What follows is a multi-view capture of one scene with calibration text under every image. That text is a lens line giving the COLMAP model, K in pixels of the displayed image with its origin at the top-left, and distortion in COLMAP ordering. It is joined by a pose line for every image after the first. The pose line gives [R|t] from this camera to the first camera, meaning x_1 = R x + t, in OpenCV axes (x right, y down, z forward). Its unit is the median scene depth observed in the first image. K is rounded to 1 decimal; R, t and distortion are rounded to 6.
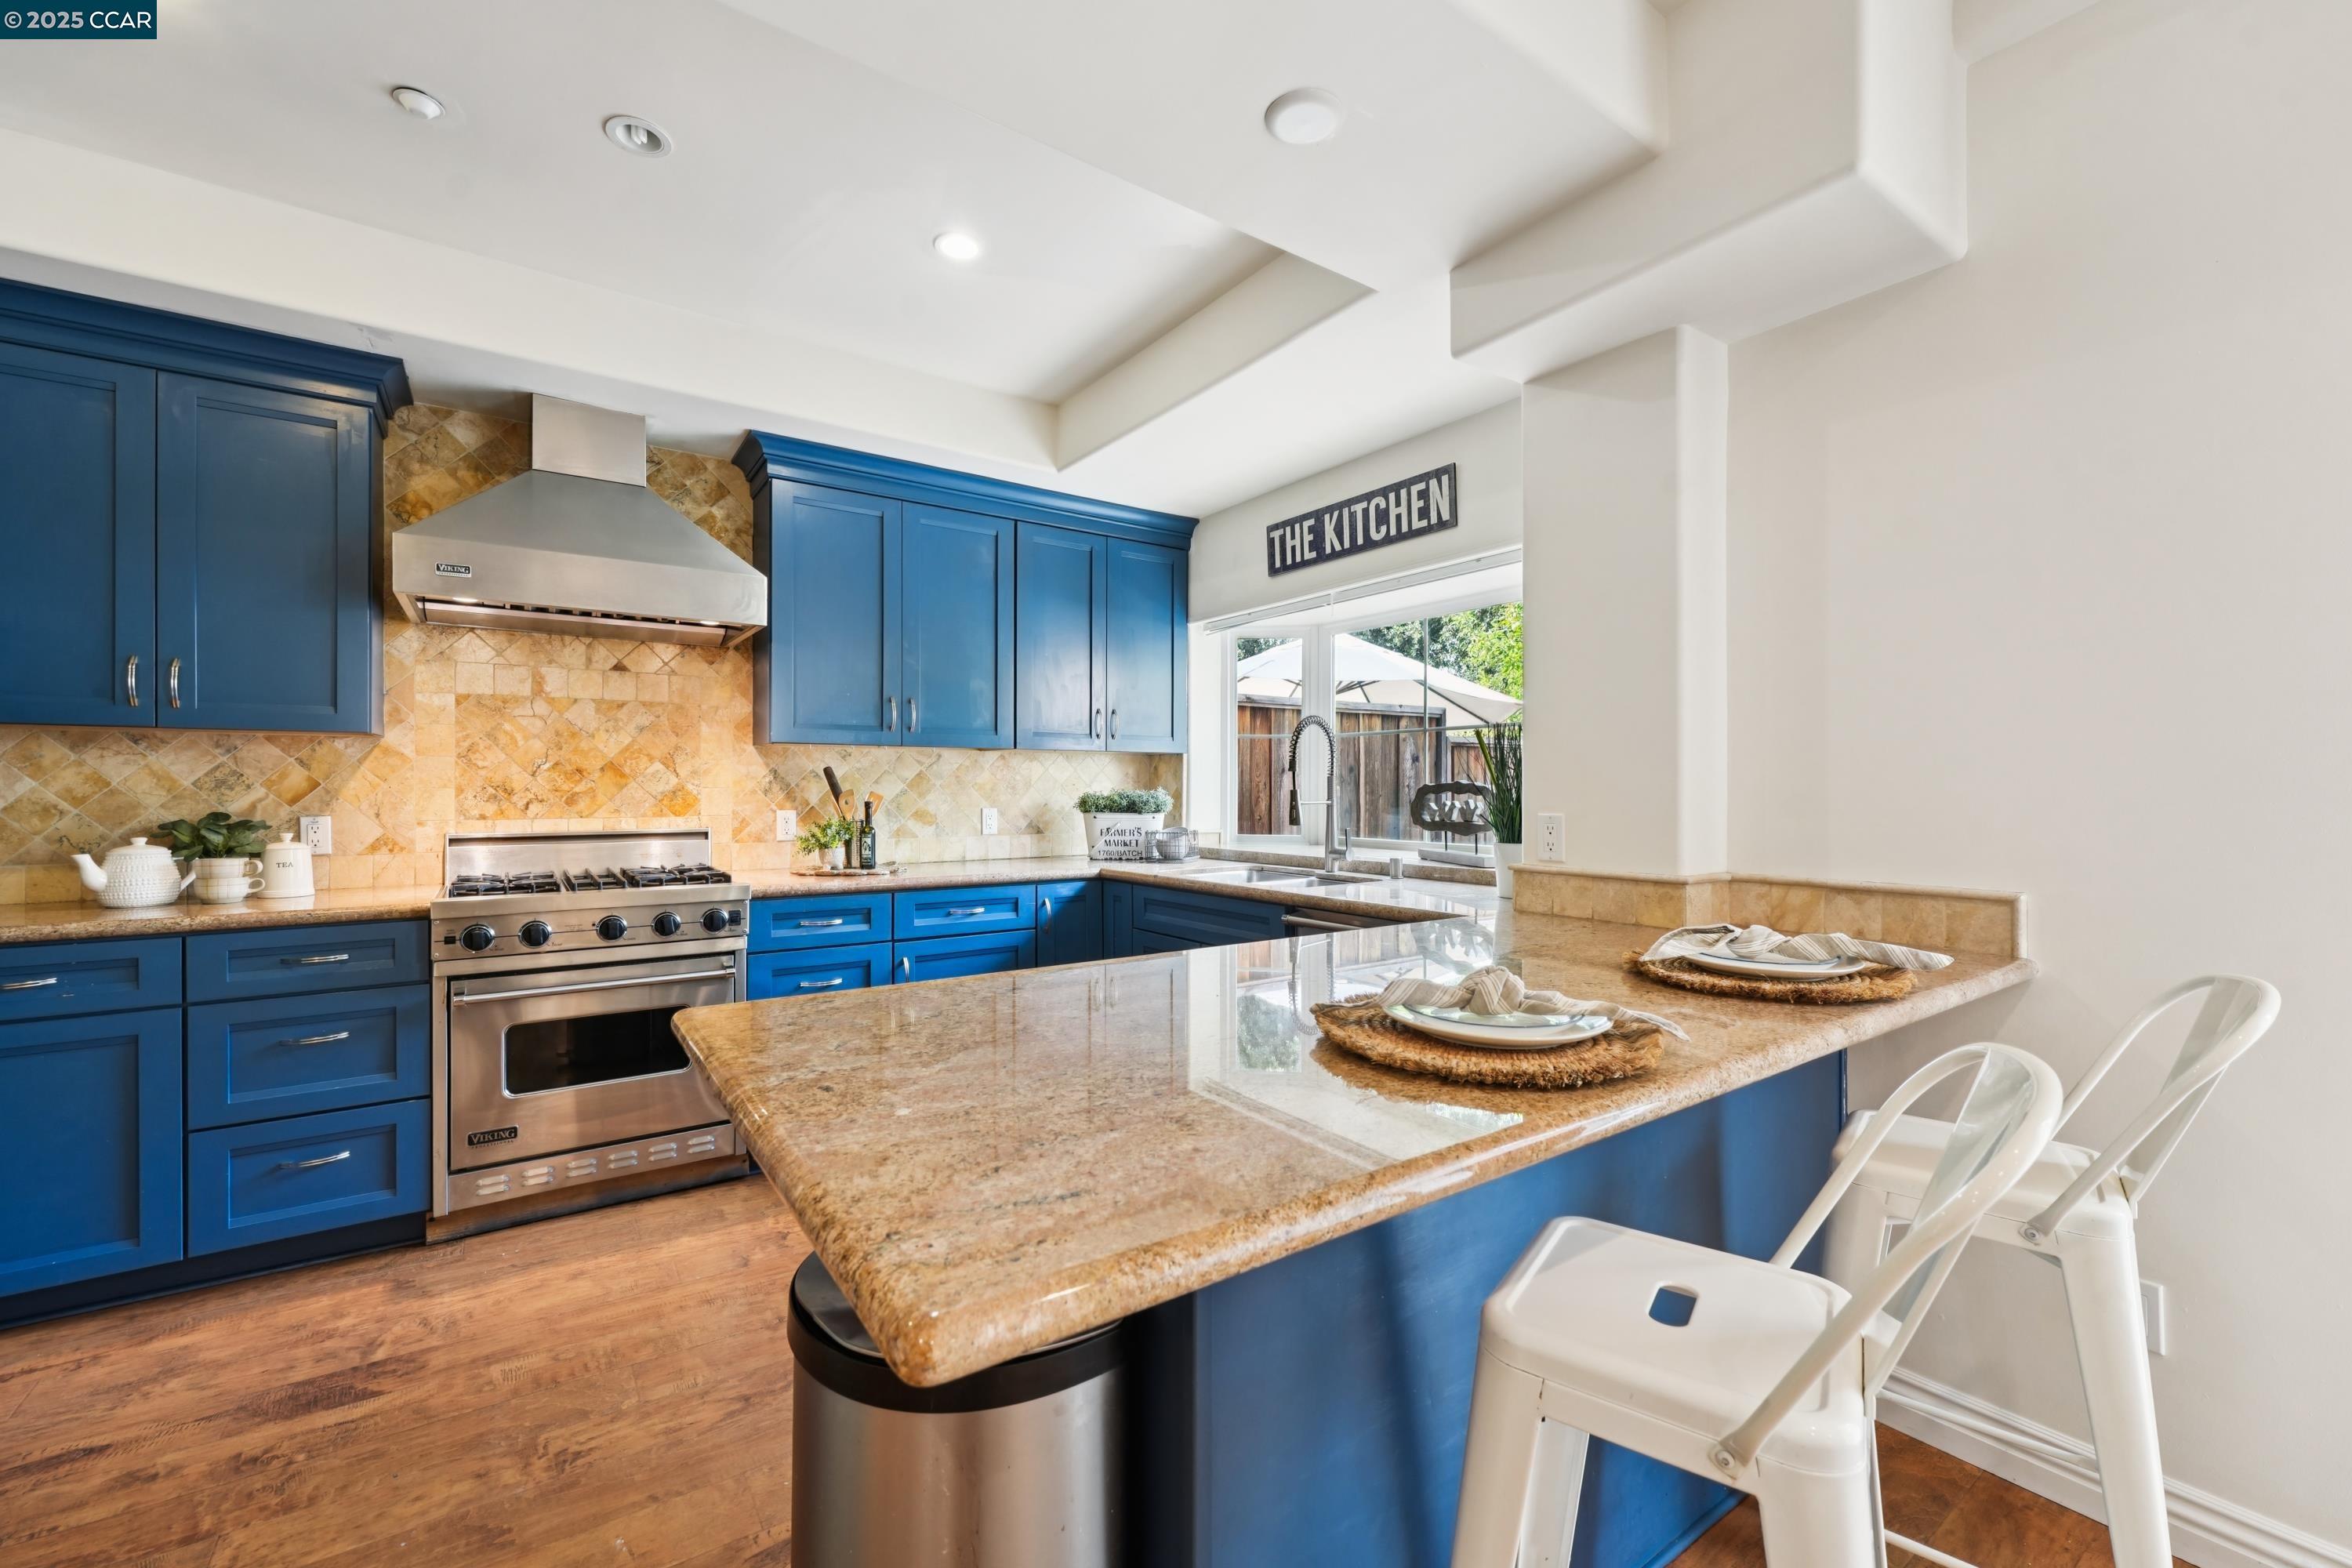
lens RADIAL K [[955.5, 0, 1176.0], [0, 955.5, 784.0], [0, 0, 1]] dist [-0.001468, 0.000018]
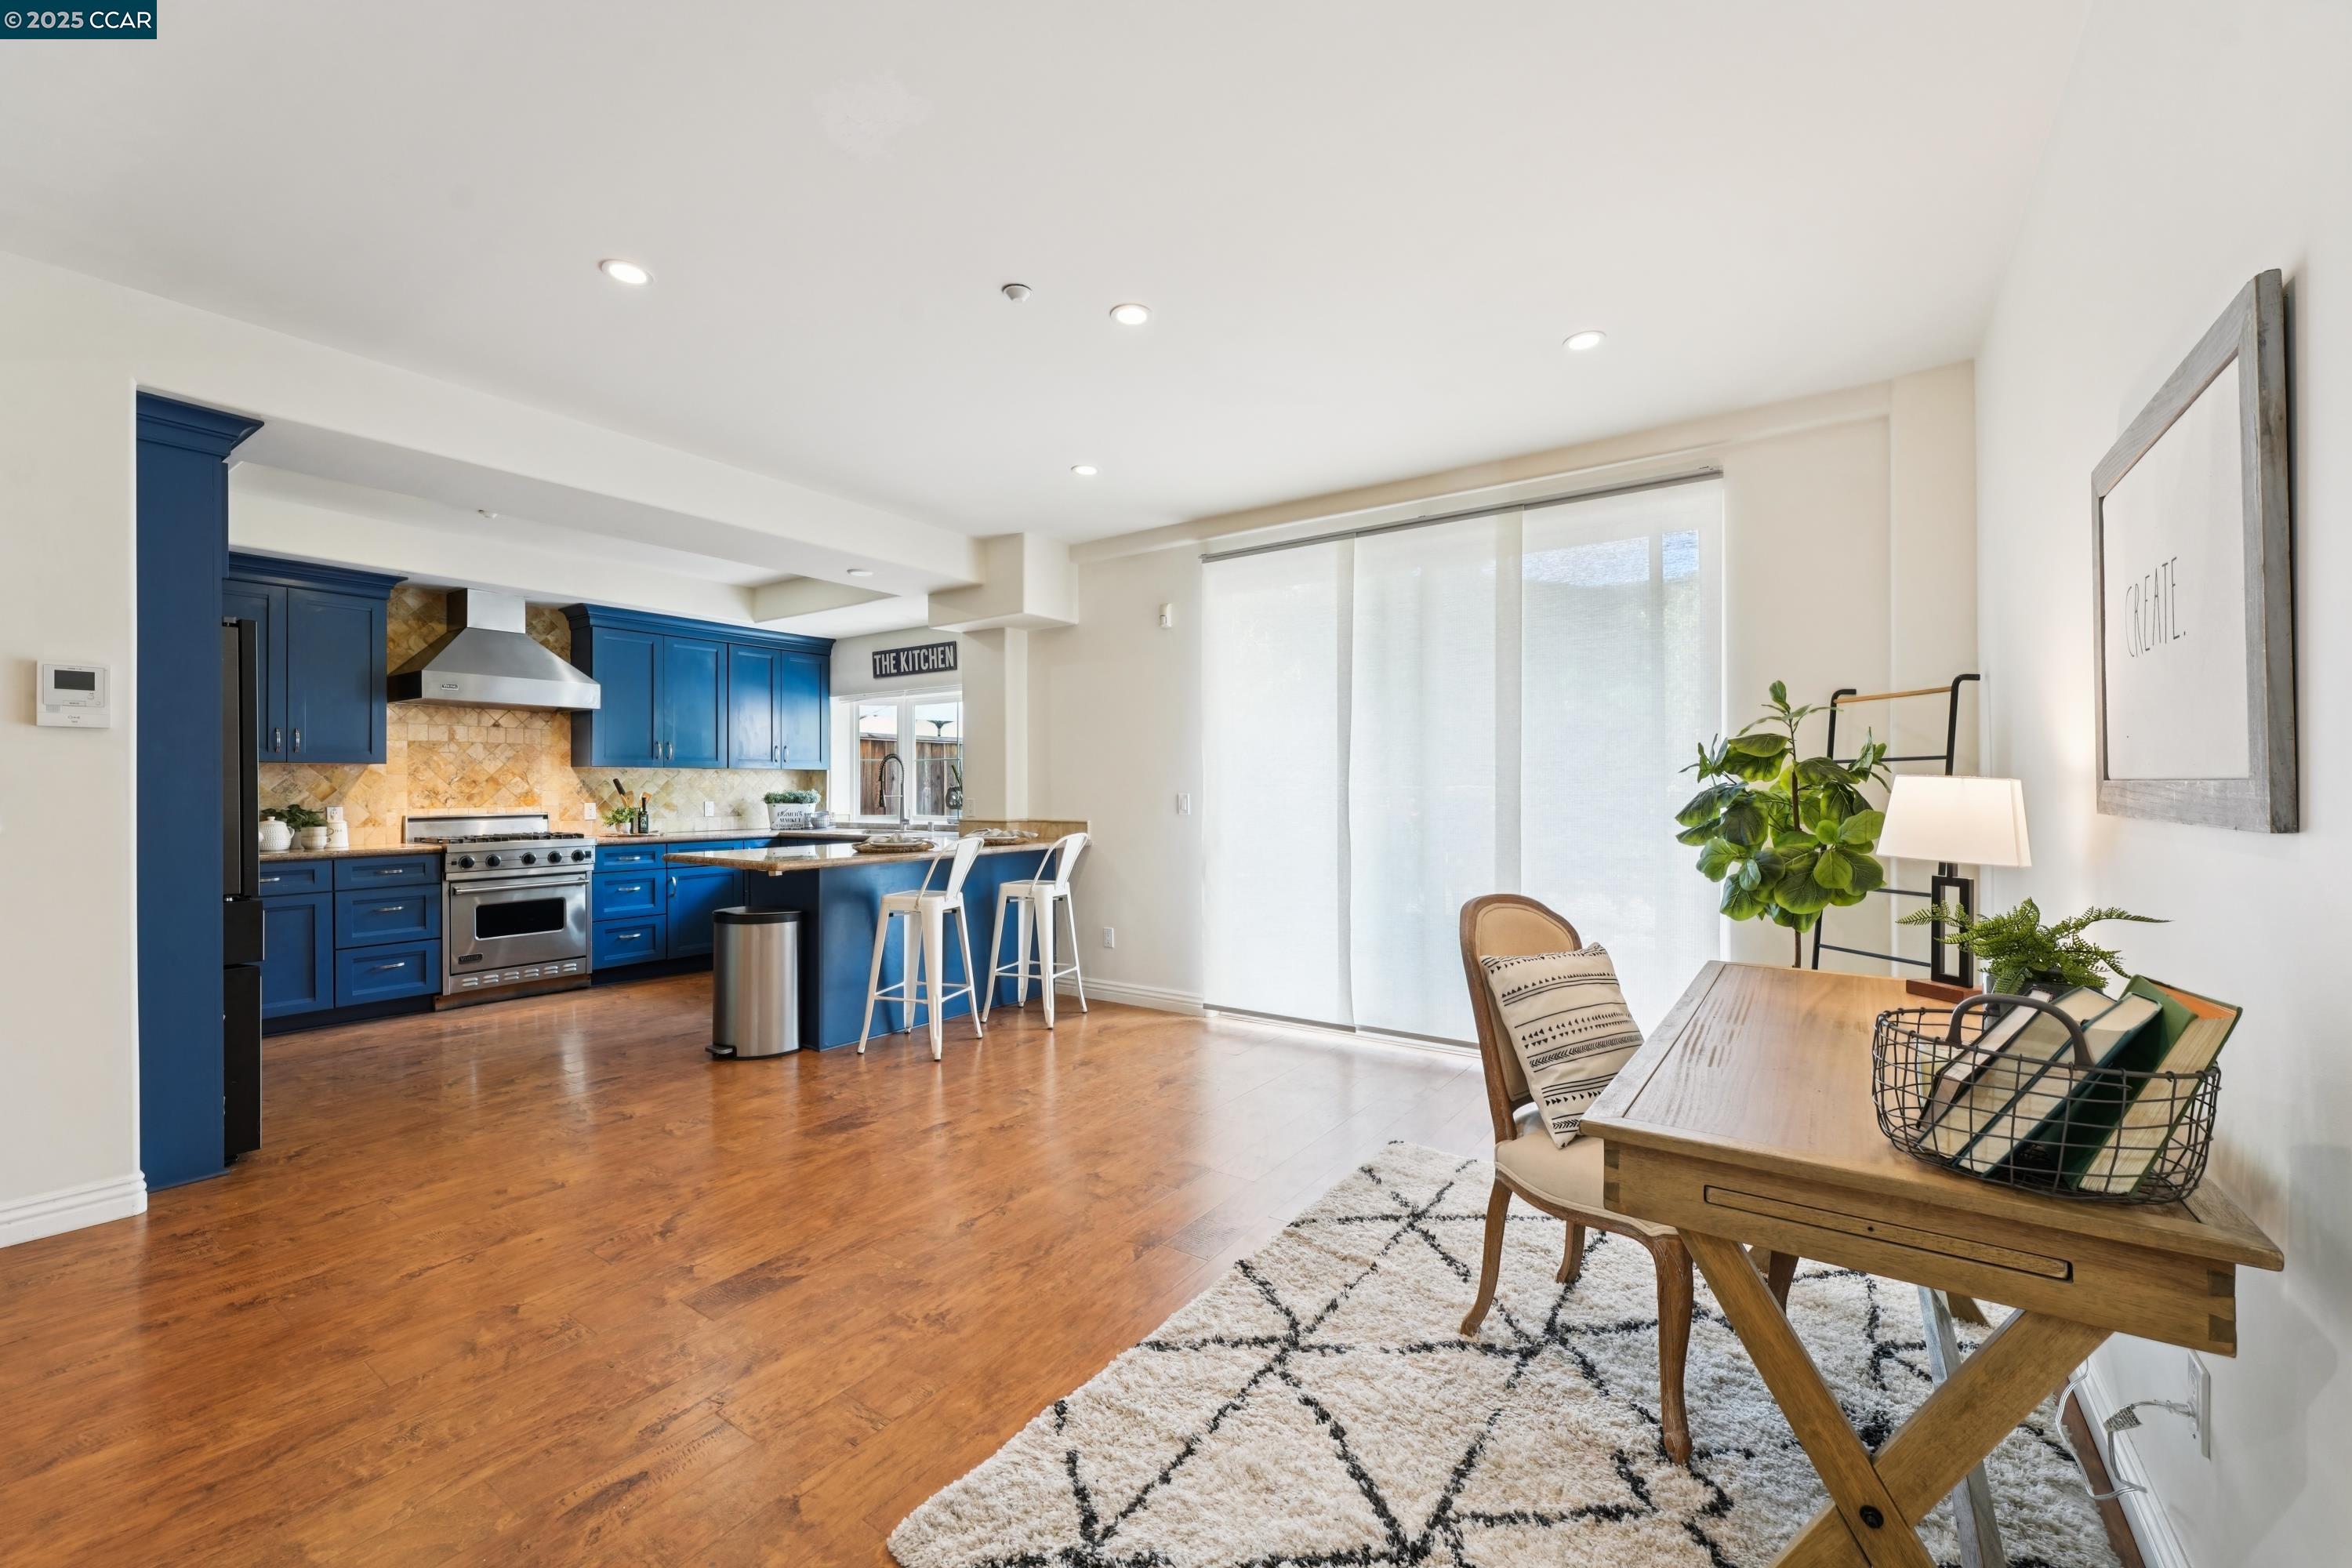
lens RADIAL K [[955.5, 0, 1176.0], [0, 955.5, 784.0], [0, 0, 1]] dist [-0.001468, 0.000018]
pose [[0.941701, -0.002958, 0.336438, 0.027327], [0.003056, 0.999995, 0.000241, -0.005677], [-0.336437, 0.000801, 0.941706, -1.157086]]
